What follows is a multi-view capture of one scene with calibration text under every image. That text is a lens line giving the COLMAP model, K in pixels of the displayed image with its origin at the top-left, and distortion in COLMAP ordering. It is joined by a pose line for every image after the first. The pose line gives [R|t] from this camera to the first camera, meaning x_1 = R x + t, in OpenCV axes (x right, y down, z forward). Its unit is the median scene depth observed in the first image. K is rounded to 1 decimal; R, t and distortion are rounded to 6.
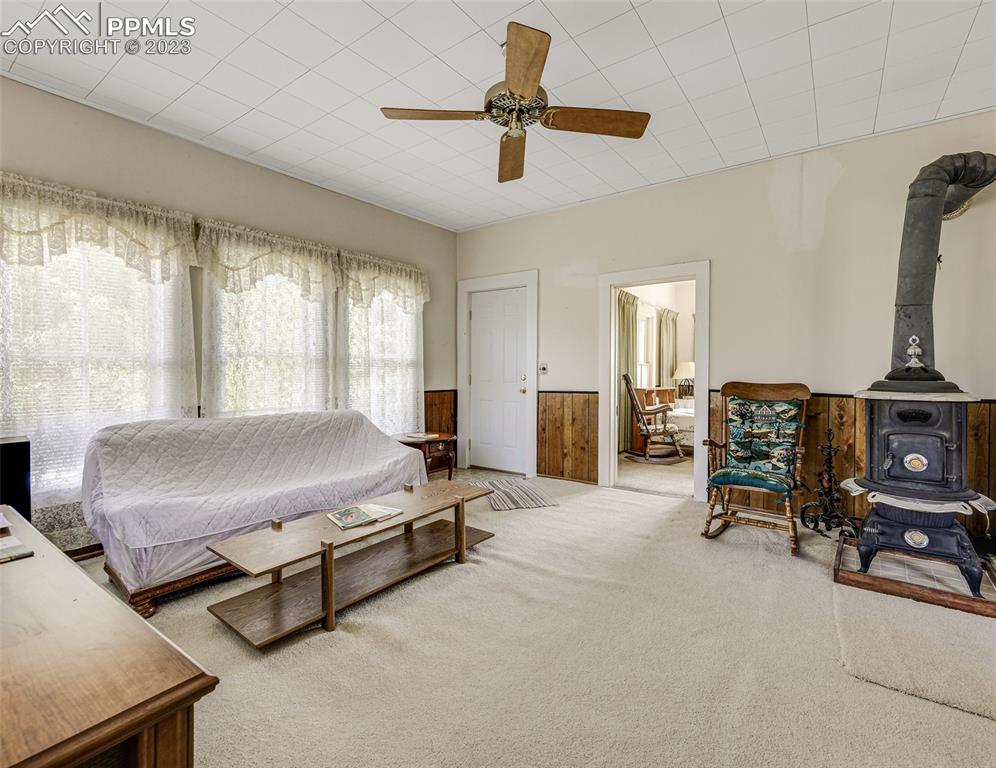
lens RADIAL K [[472.7, 0, 492.1], [0, 472.7, 371.5], [0, 0, 1]] dist [-0.007136, 0.006924]
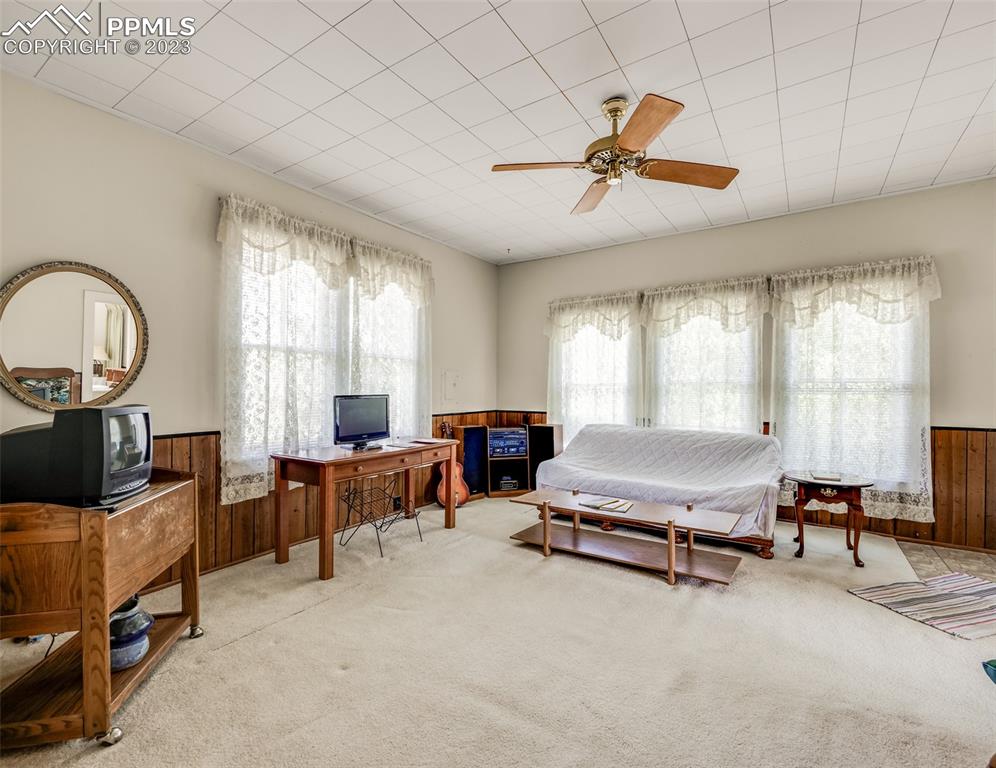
lens RADIAL K [[472.7, 0, 506.1], [0, 472.7, 384.8], [0, 0, 1]] dist [-0.007136, 0.006924]
pose [[0.042276, -0.003371, -0.999100, 0.877940], [-0.006894, 0.999970, -0.003665, -0.024098], [0.999082, 0.007043, 0.042252, 0.540908]]
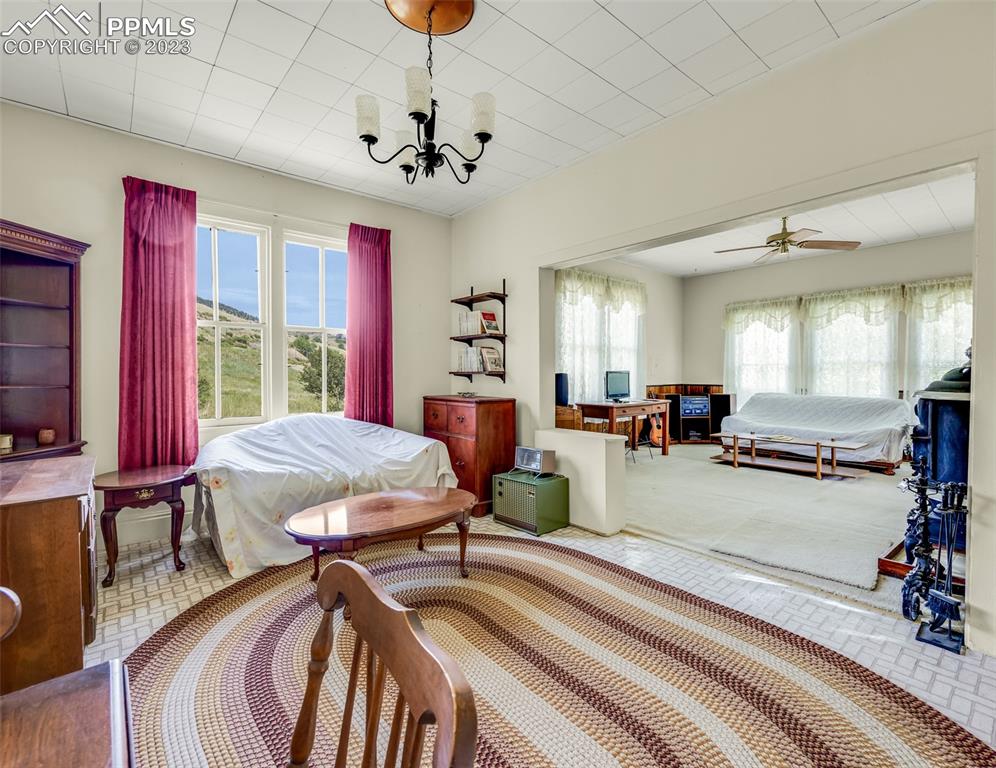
lens RADIAL K [[472.7, 0, 522.2], [0, 472.7, 379.3], [0, 0, 1]] dist [-0.007136, 0.006924]
pose [[-0.208138, 0.018385, -0.977927, 1.710485], [-0.001424, 0.999817, 0.019100, -0.003443], [0.978098, 0.005368, -0.208074, 0.262378]]
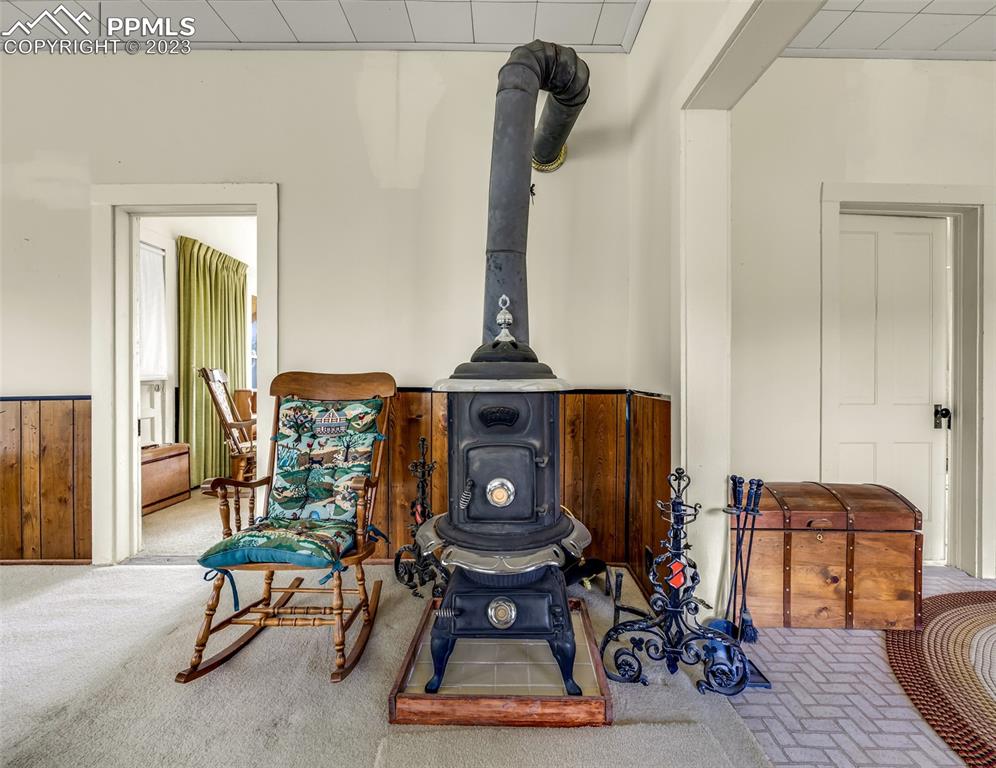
lens RADIAL K [[472.7, 0, 511.6], [0, 472.7, 375.0], [0, 0, 1]] dist [-0.007136, 0.006924]
pose [[0.793571, -0.007302, 0.608433, 0.401688], [0.005955, 0.999973, 0.004235, 0.027624], [-0.608448, 0.000263, 0.793594, 0.376317]]
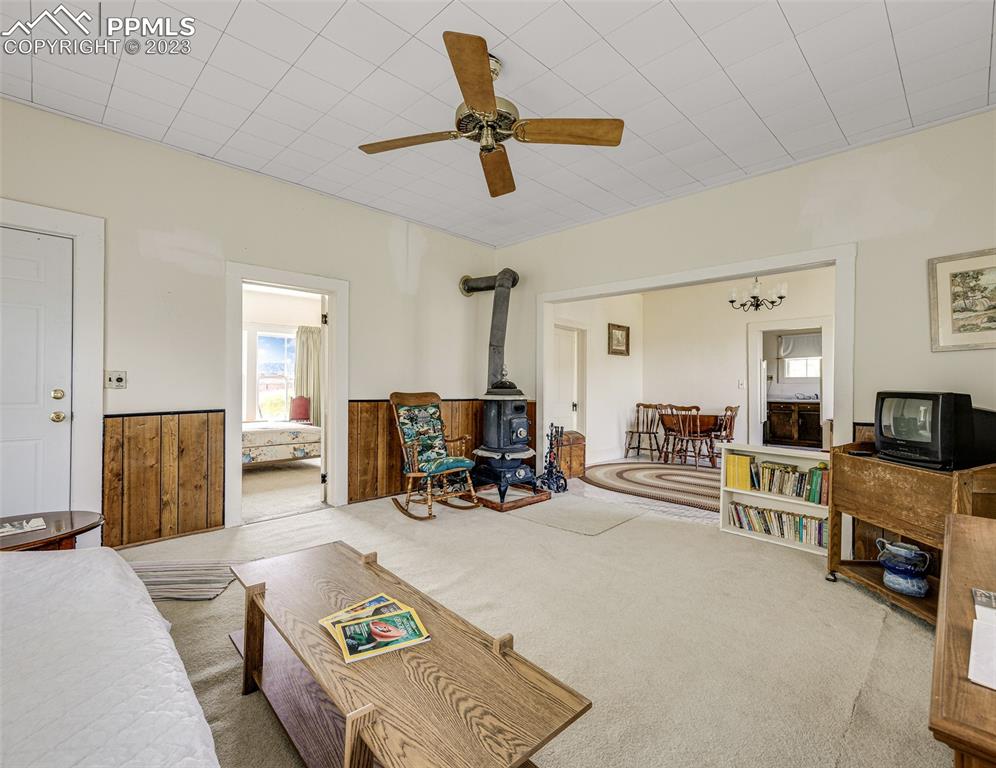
lens RADIAL K [[472.7, 0, 500.4], [0, 472.7, 381.4], [0, 0, 1]] dist [-0.007136, 0.006924]
pose [[0.117683, 0.002577, 0.993048, -0.718874], [-0.000824, 0.999997, -0.002497, -0.002632], [-0.993051, -0.000525, 0.117685, 0.653849]]
